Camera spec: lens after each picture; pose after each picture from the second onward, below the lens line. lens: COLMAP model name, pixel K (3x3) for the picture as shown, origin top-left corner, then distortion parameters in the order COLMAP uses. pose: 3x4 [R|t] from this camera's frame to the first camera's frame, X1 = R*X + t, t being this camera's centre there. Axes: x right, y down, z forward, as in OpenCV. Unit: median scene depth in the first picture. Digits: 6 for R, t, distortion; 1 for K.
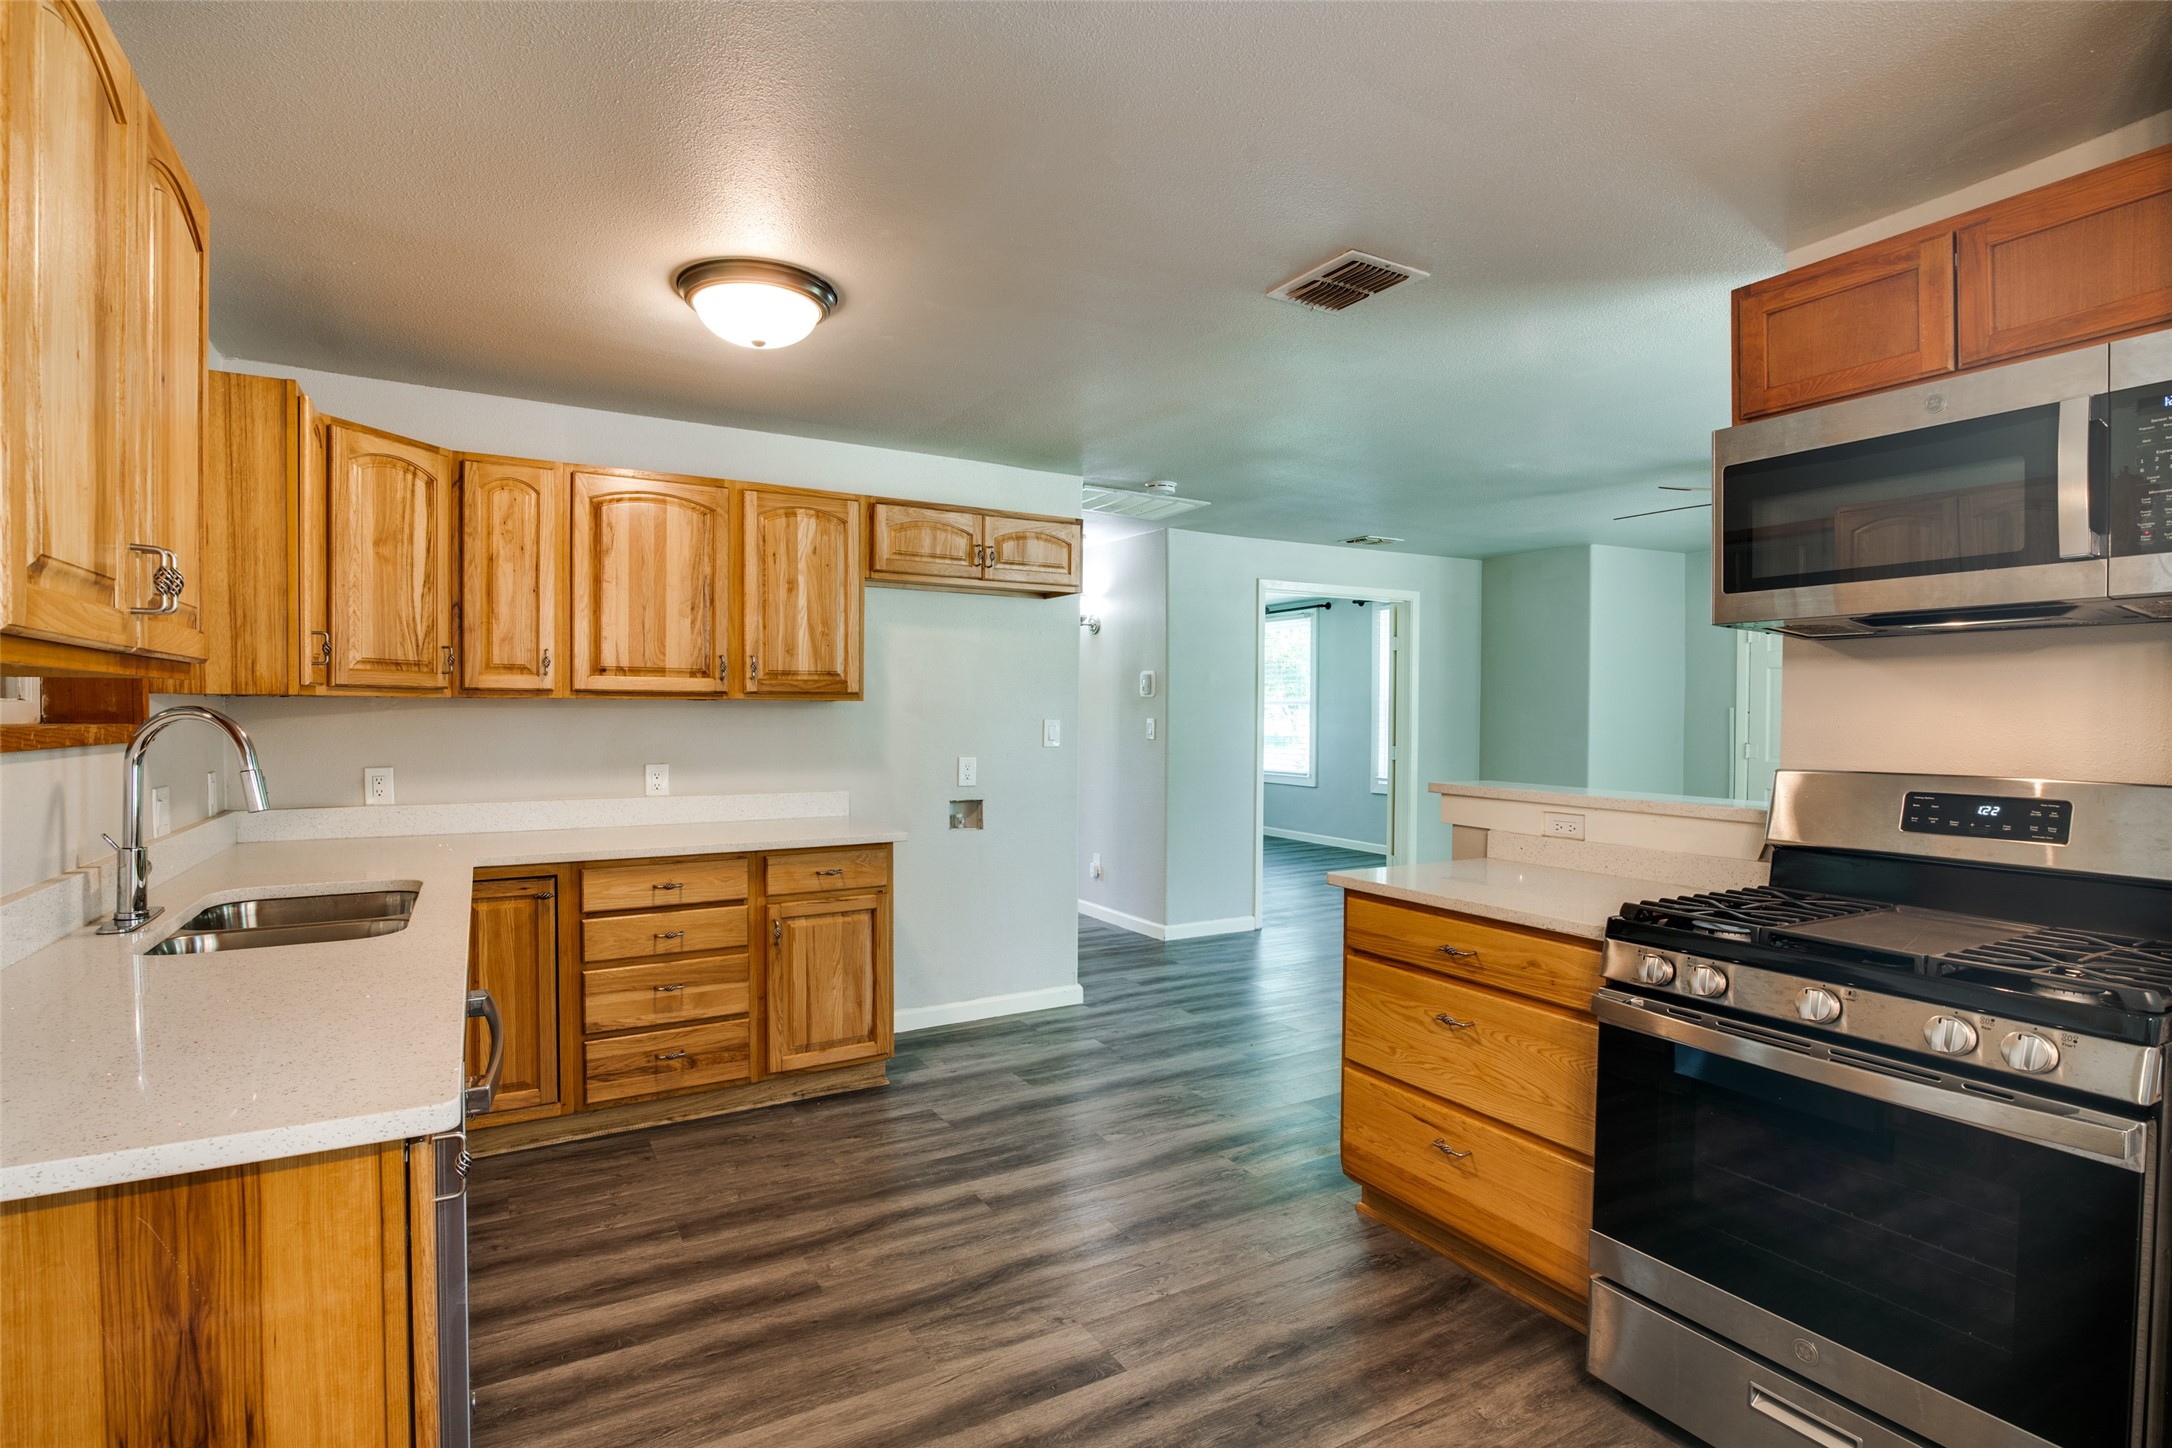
lens RADIAL K [[1021.0, 0, 1051.1], [0, 1021.0, 730.4], [0, 0, 1]] dist [-0.019527, 0.000533]
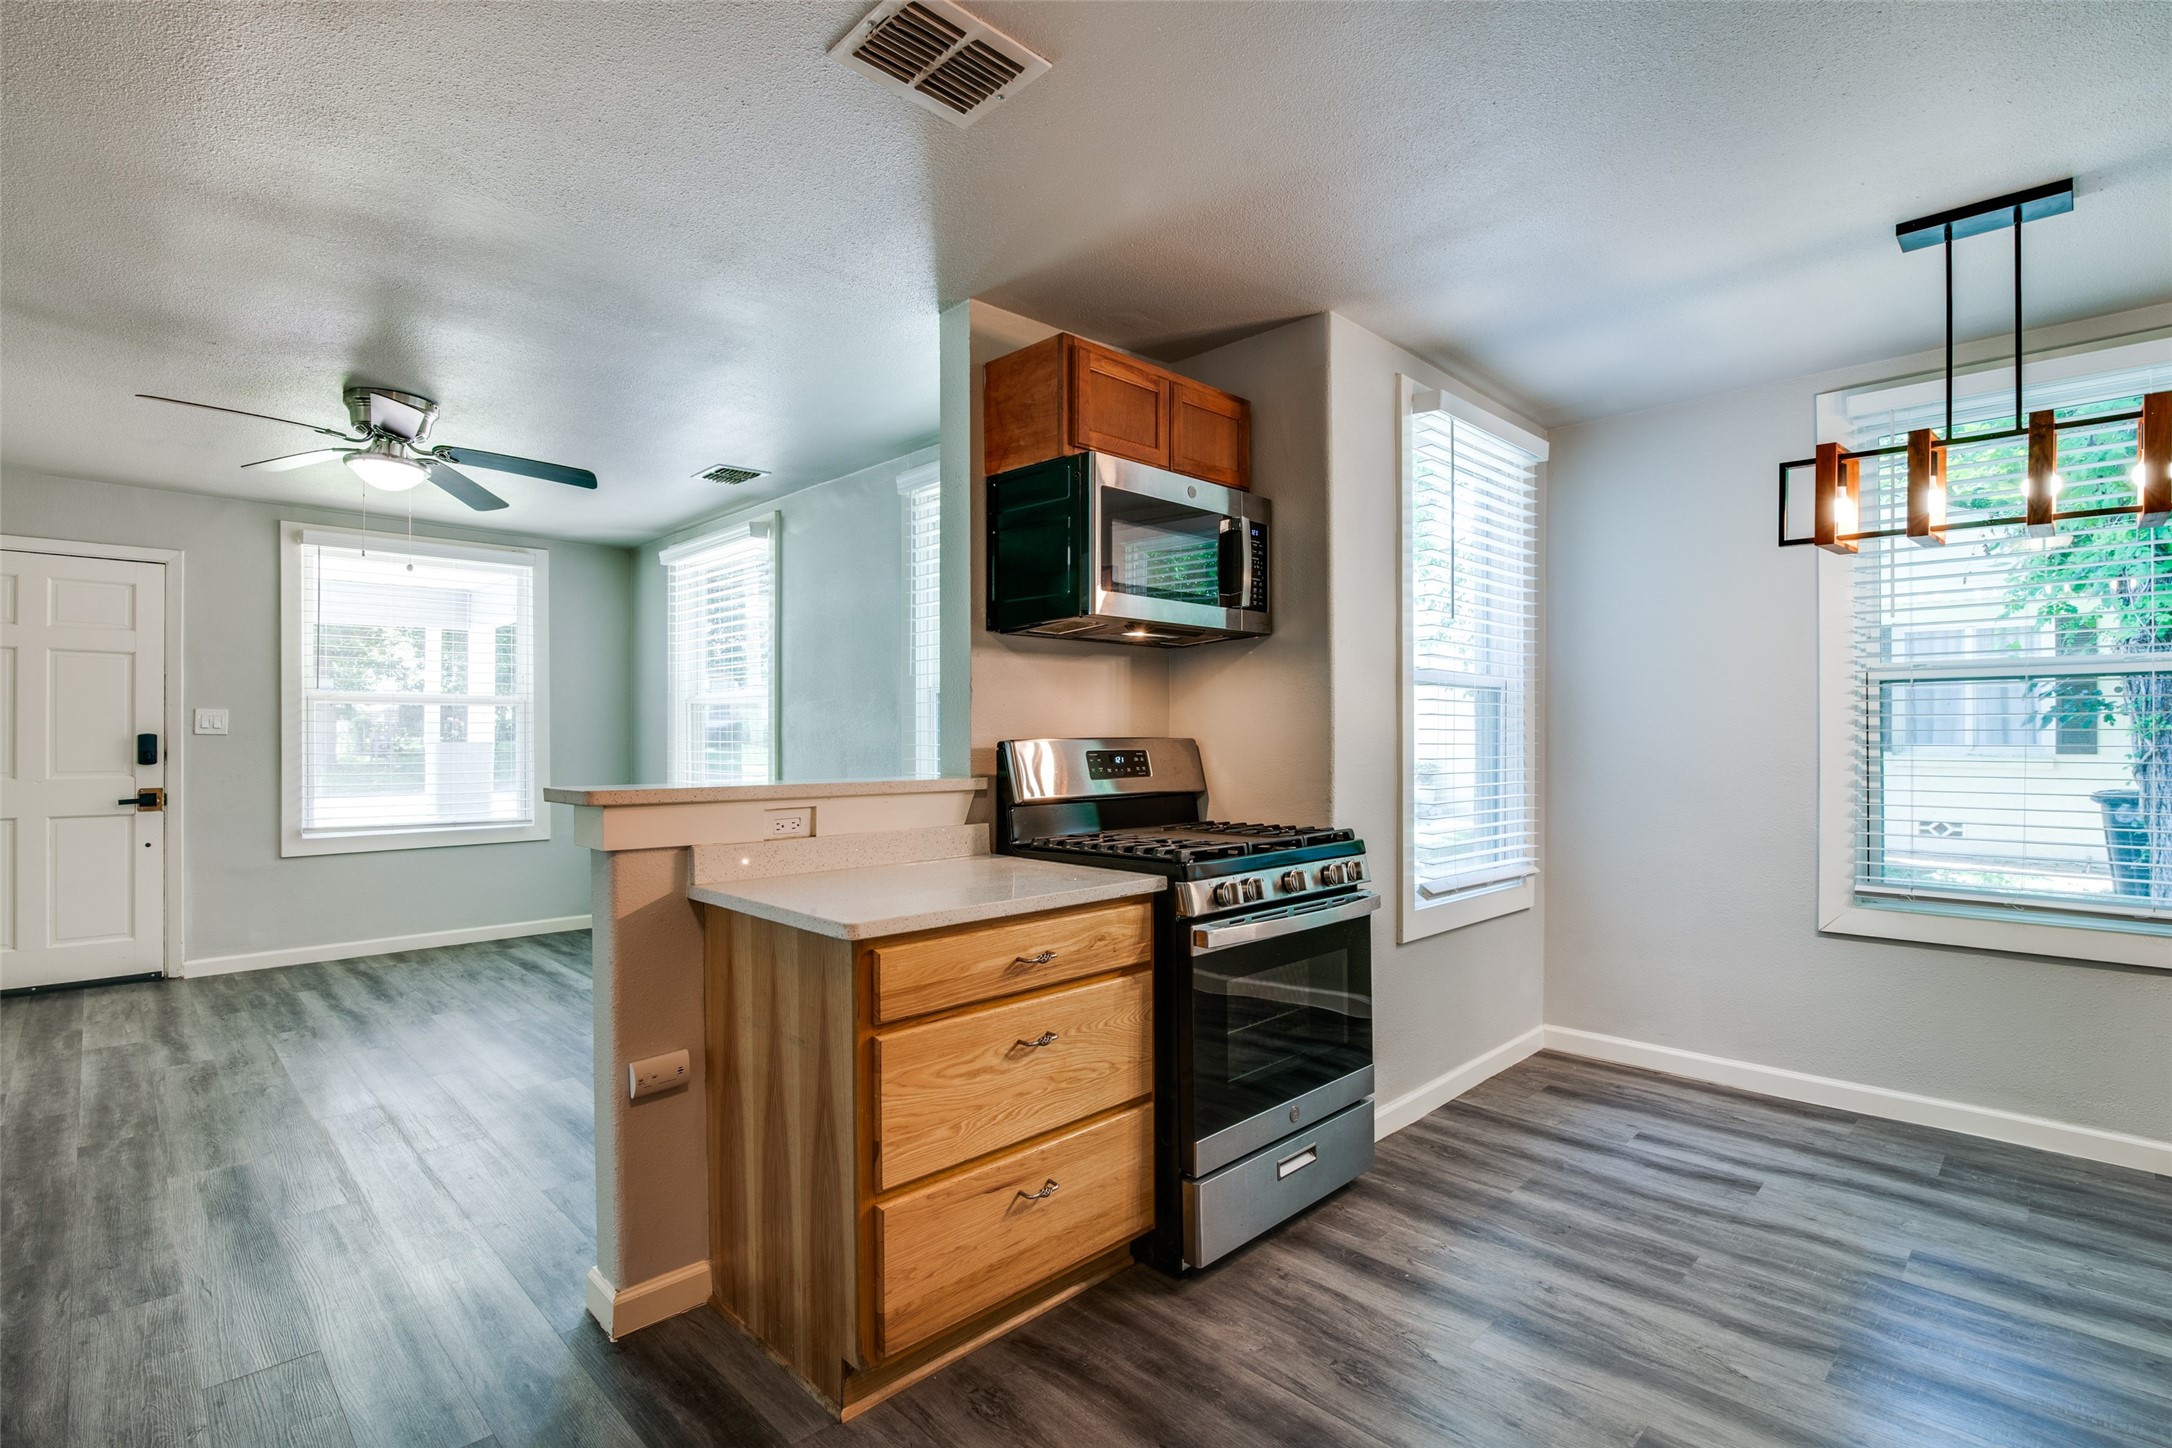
lens RADIAL K [[1027.5, 0, 1090.8], [0, 1027.5, 735.6], [0, 0, 1]] dist [-0.016817, 0.000547]
pose [[-0.281774, -0.004984, 0.959468, -0.406387], [0.017131, 0.999801, 0.010224, 0.019527], [-0.959328, 0.019317, -0.281633, 1.095424]]
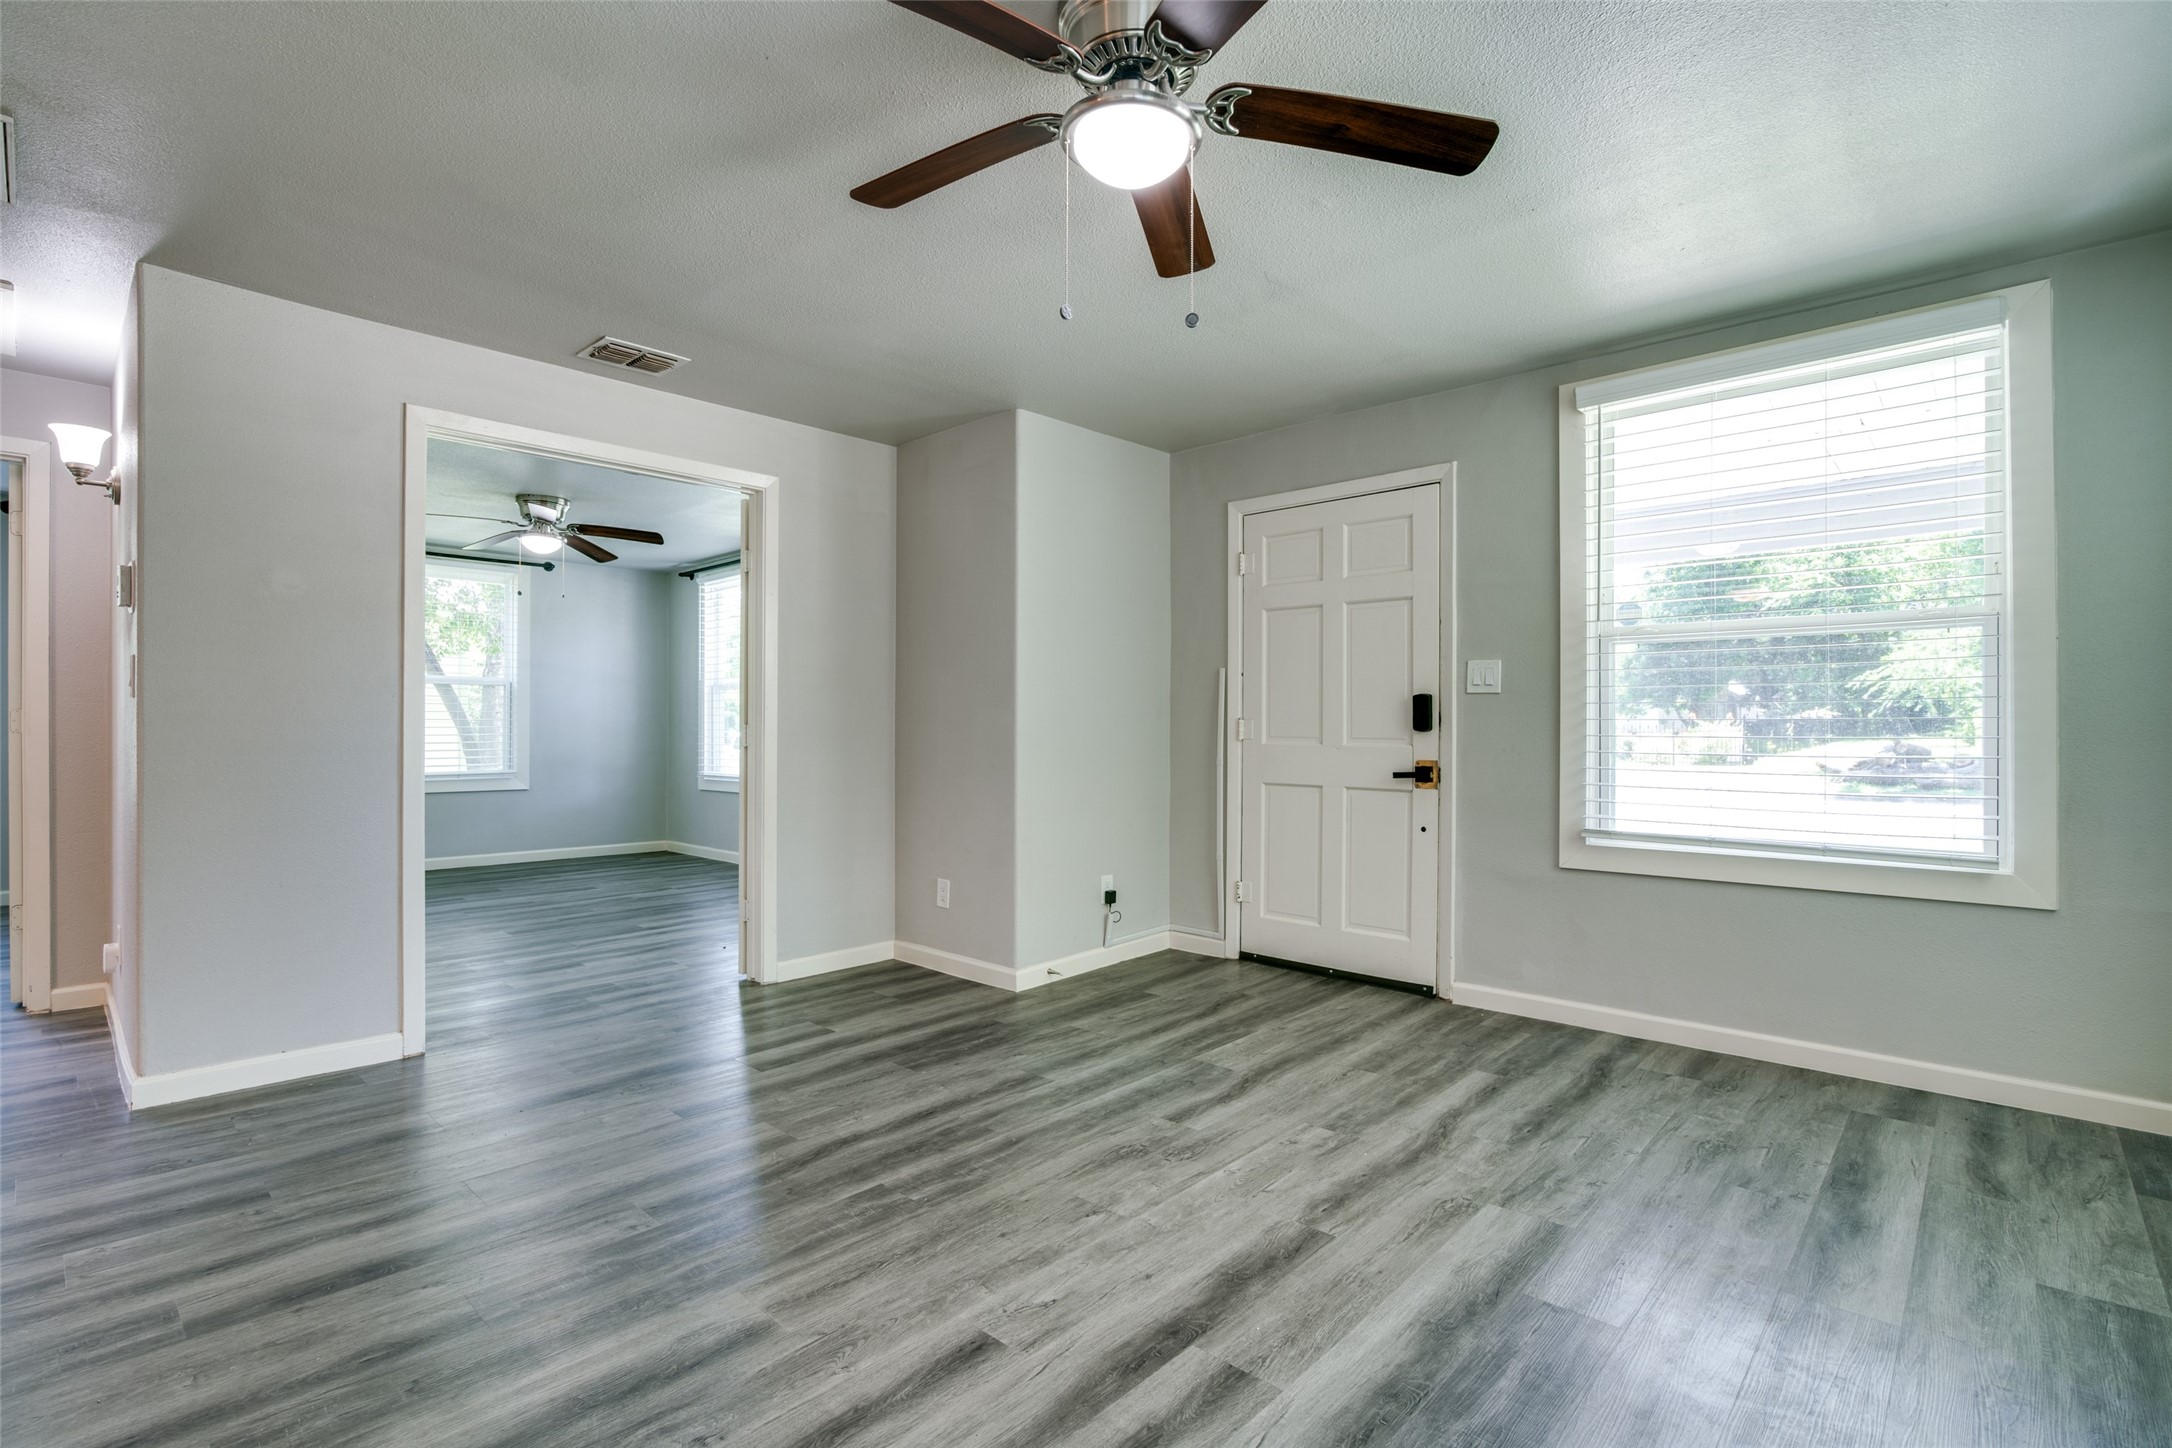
lens RADIAL K [[1009.0, 0, 1063.2], [0, 1009.0, 731.7], [0, 0, 1]] dist [-0.019951, 0.000784]
pose [[0.950956, -0.000610, 0.309324, 0.897490], [0.005803, 0.999857, -0.015866, 0.084532], [-0.309271, 0.016883, 0.950824, 0.958721]]
